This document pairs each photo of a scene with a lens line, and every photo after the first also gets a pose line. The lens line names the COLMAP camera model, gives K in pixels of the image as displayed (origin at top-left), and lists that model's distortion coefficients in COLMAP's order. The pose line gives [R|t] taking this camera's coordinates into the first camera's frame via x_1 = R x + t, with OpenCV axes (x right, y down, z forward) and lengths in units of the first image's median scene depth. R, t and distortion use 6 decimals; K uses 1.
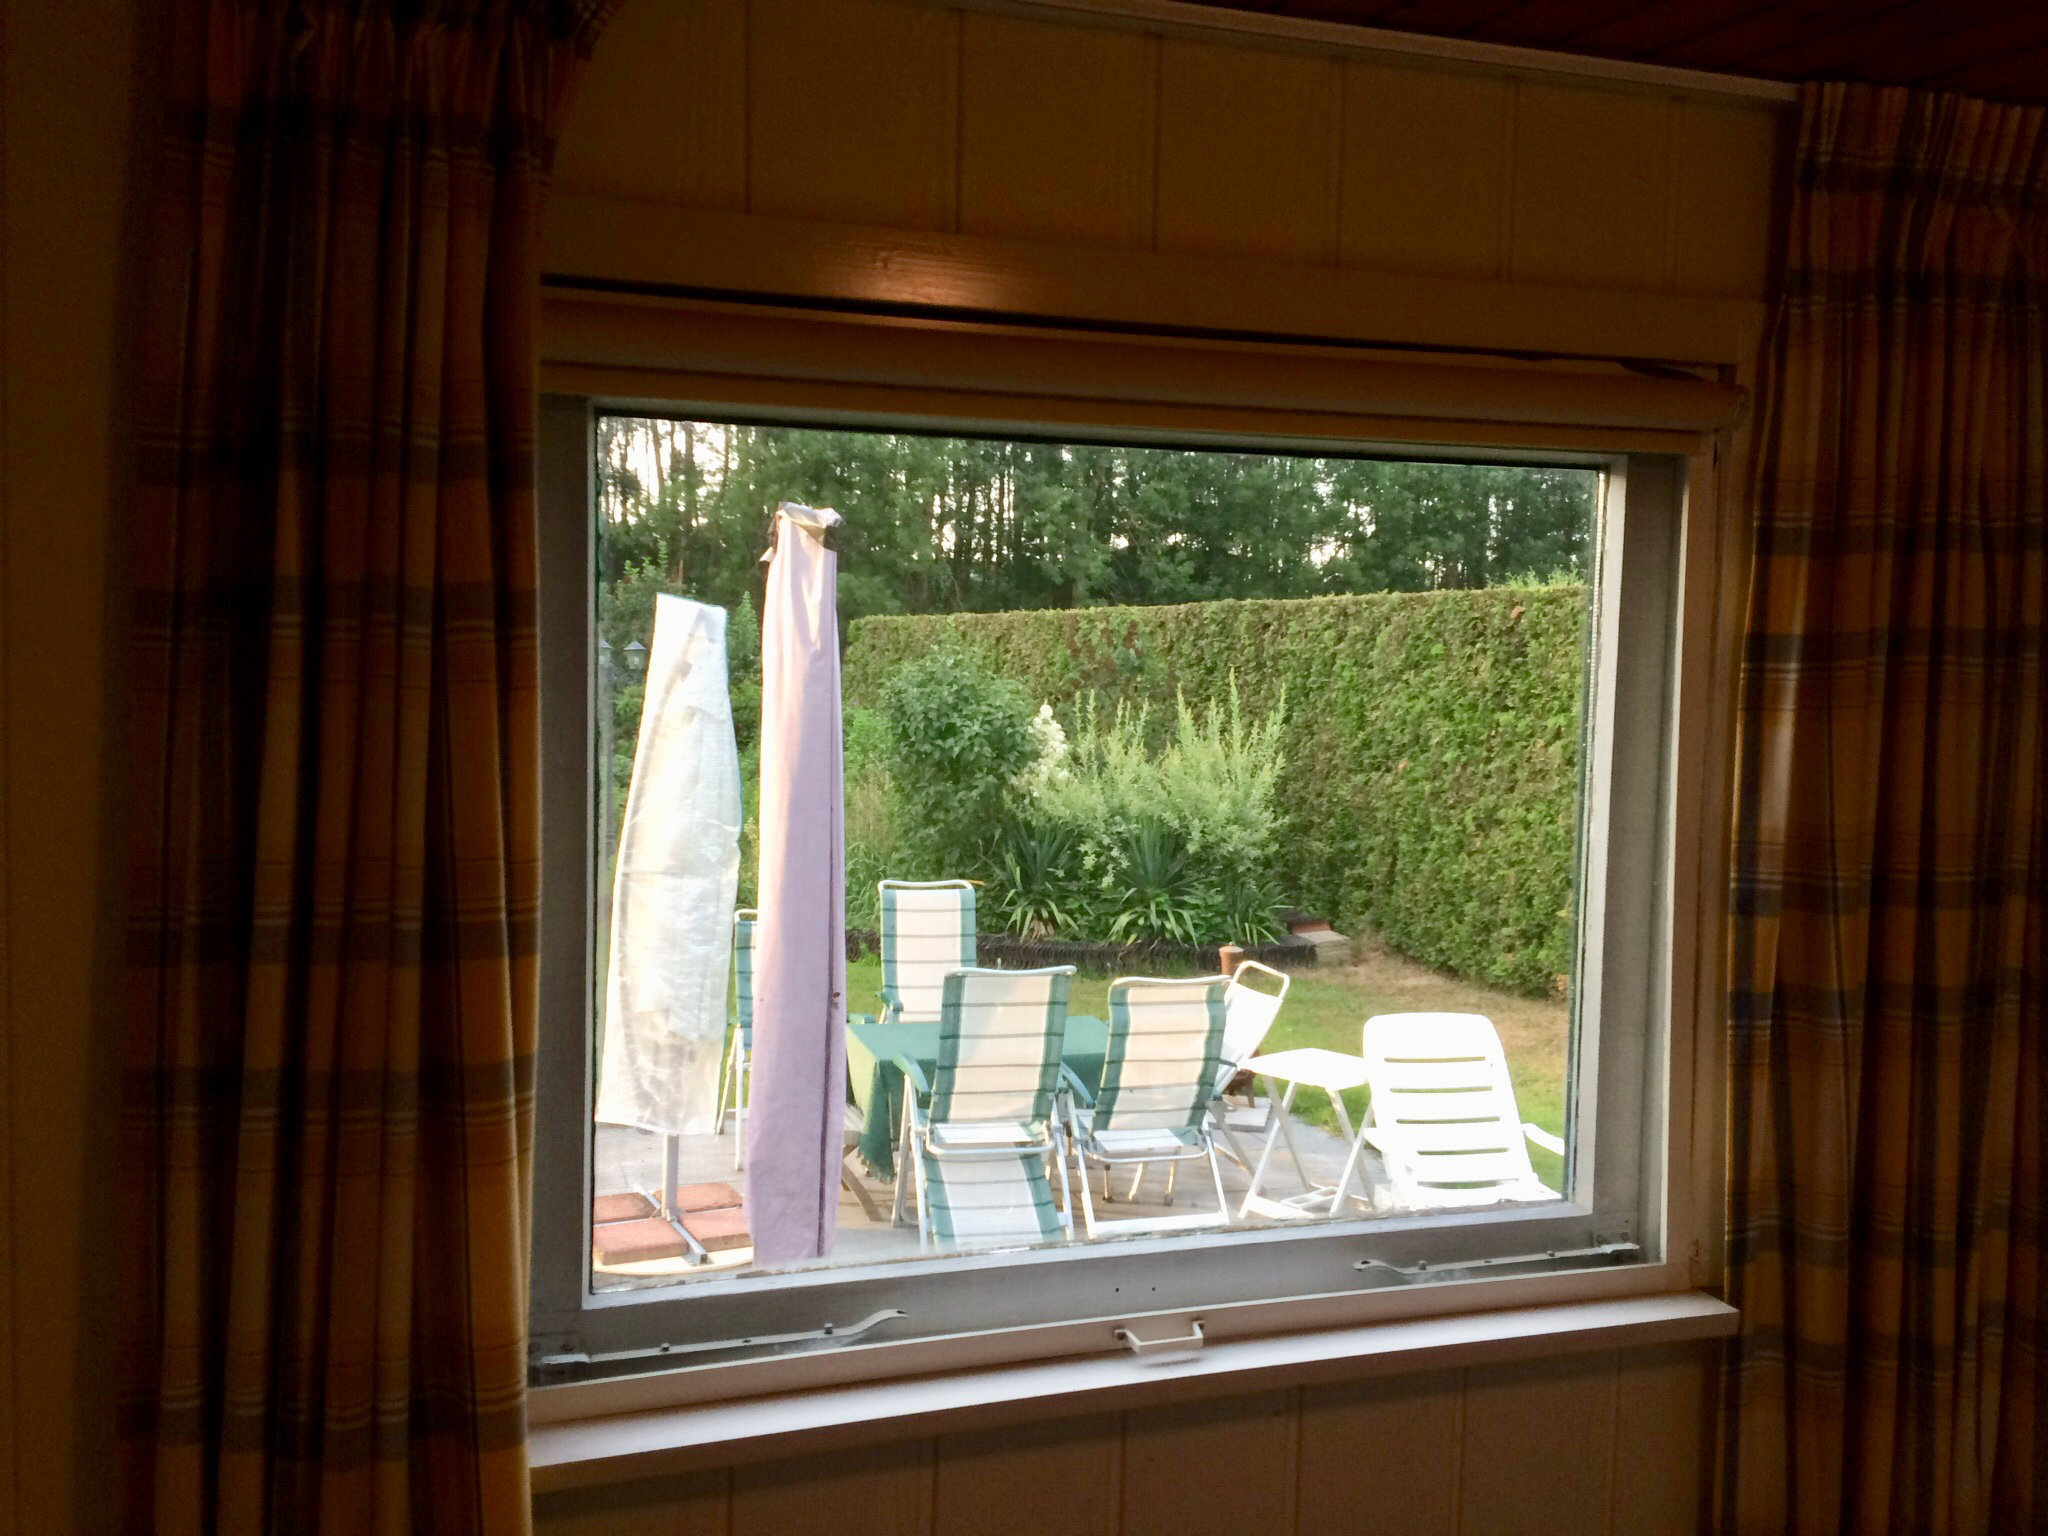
lens RADIAL K [[1713.7, 0, 1024.0], [0, 1713.7, 768.0], [0, 0, 1]] dist [0.108165, -0.158468]
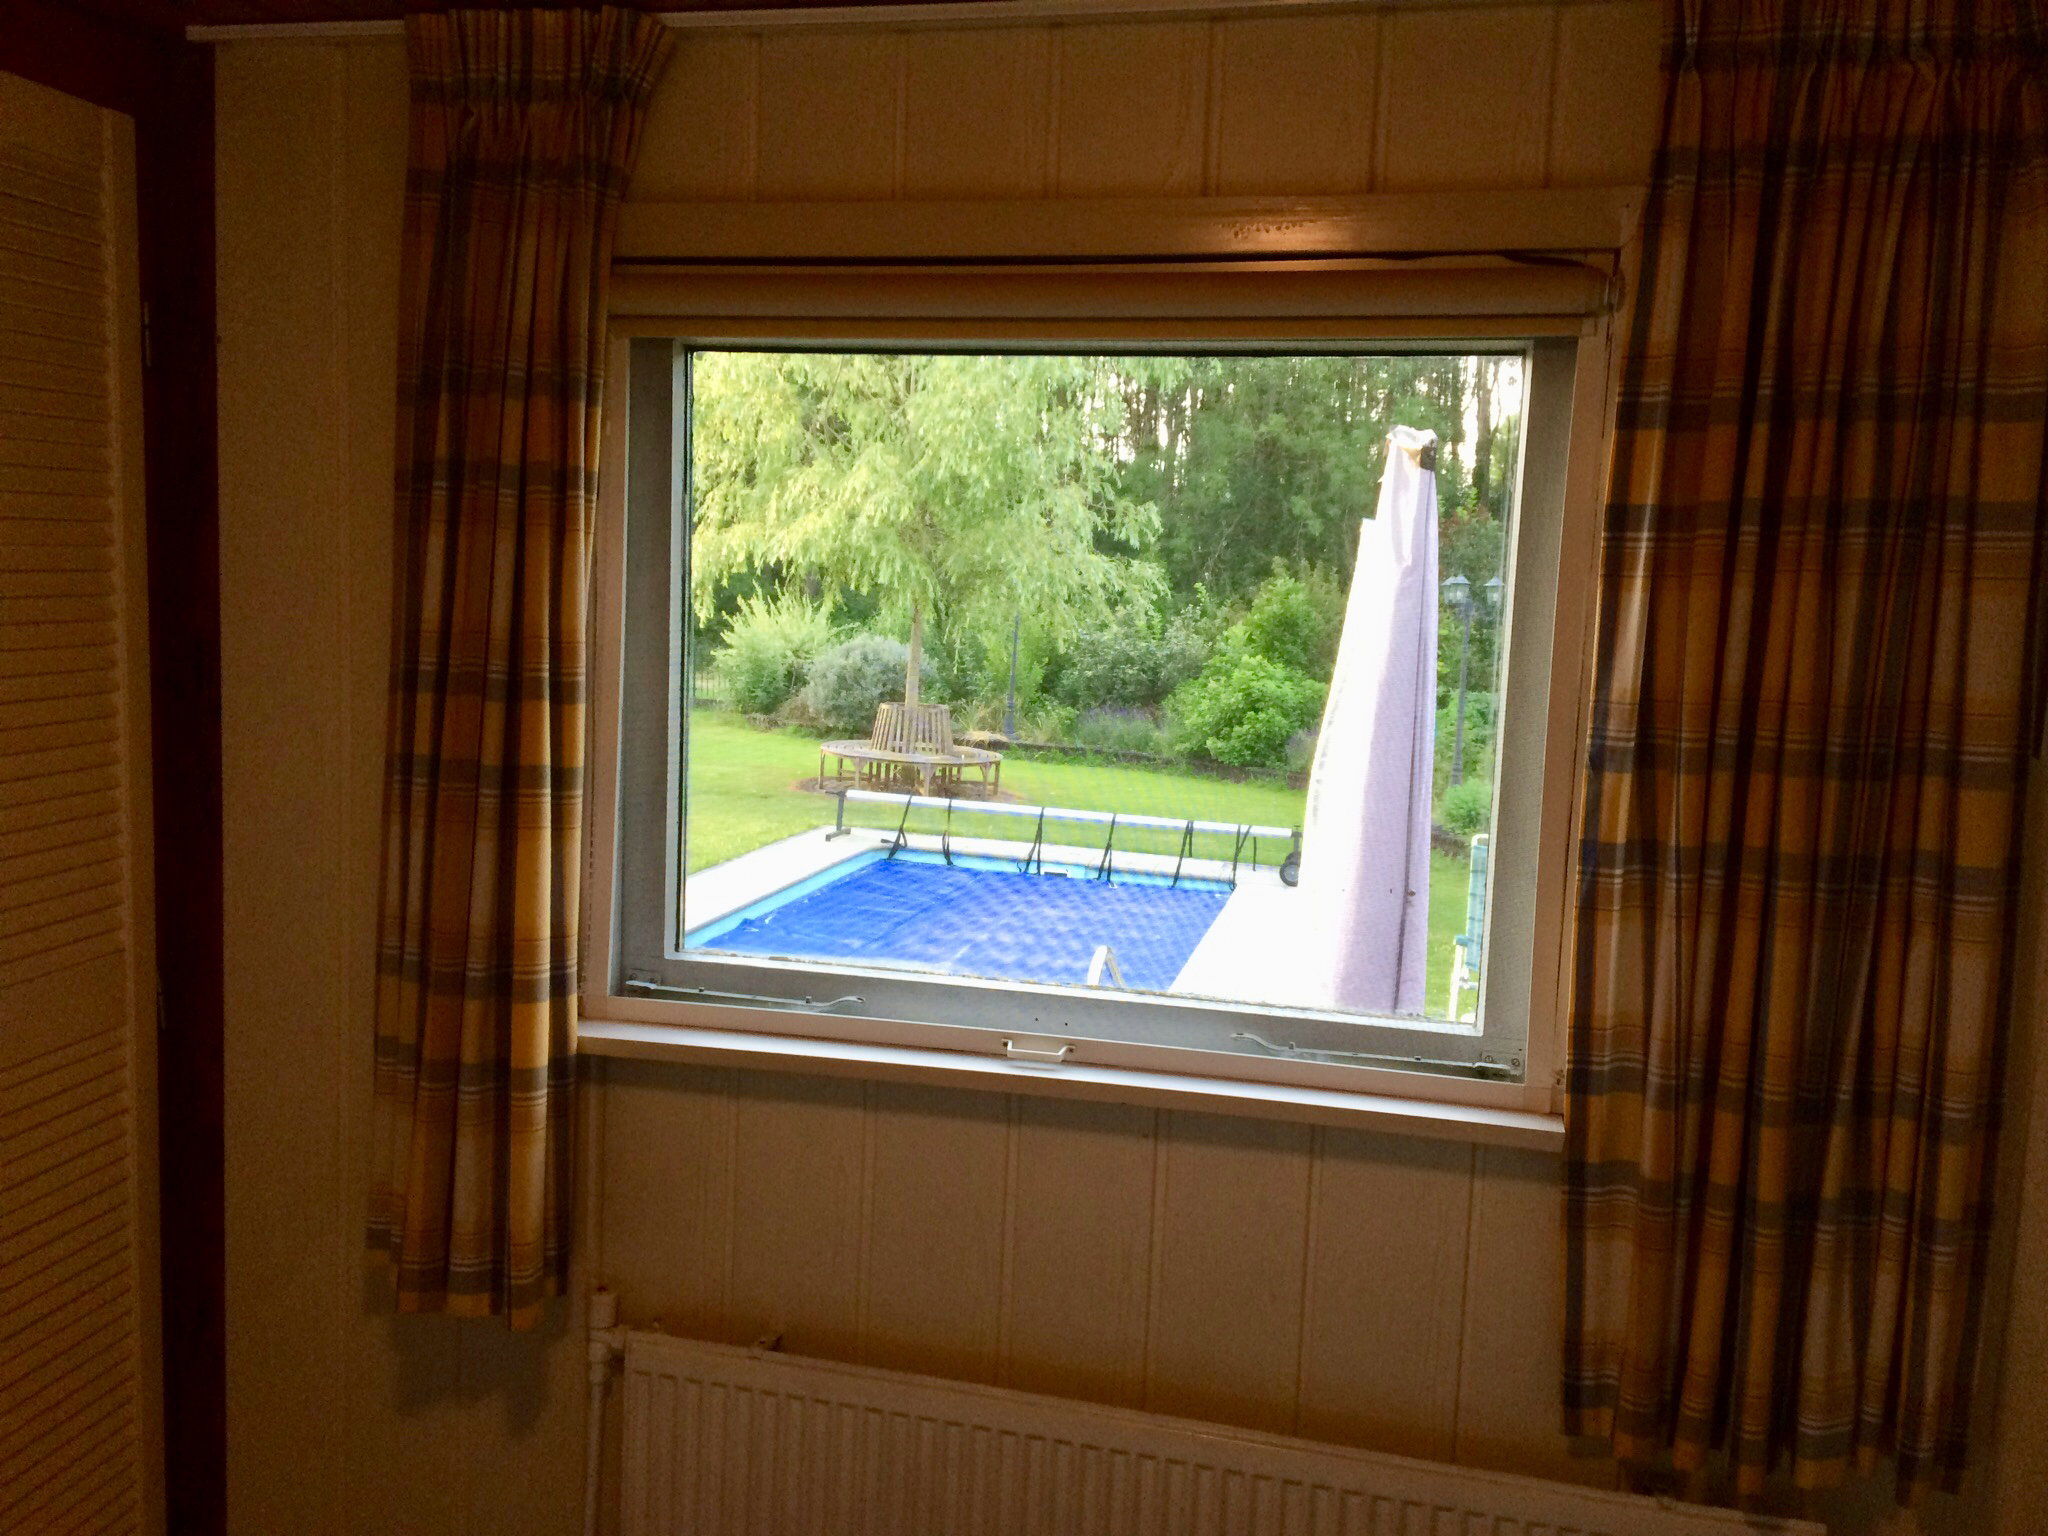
lens RADIAL K [[1713.7, 0, 1024.0], [0, 1713.7, 768.0], [0, 0, 1]] dist [0.108165, -0.158468]
pose [[0.855265, 0.072664, -0.513071, 0.666773], [-0.056250, 0.997287, 0.047475, 0.053499], [0.515129, -0.011744, 0.857032, -0.096257]]
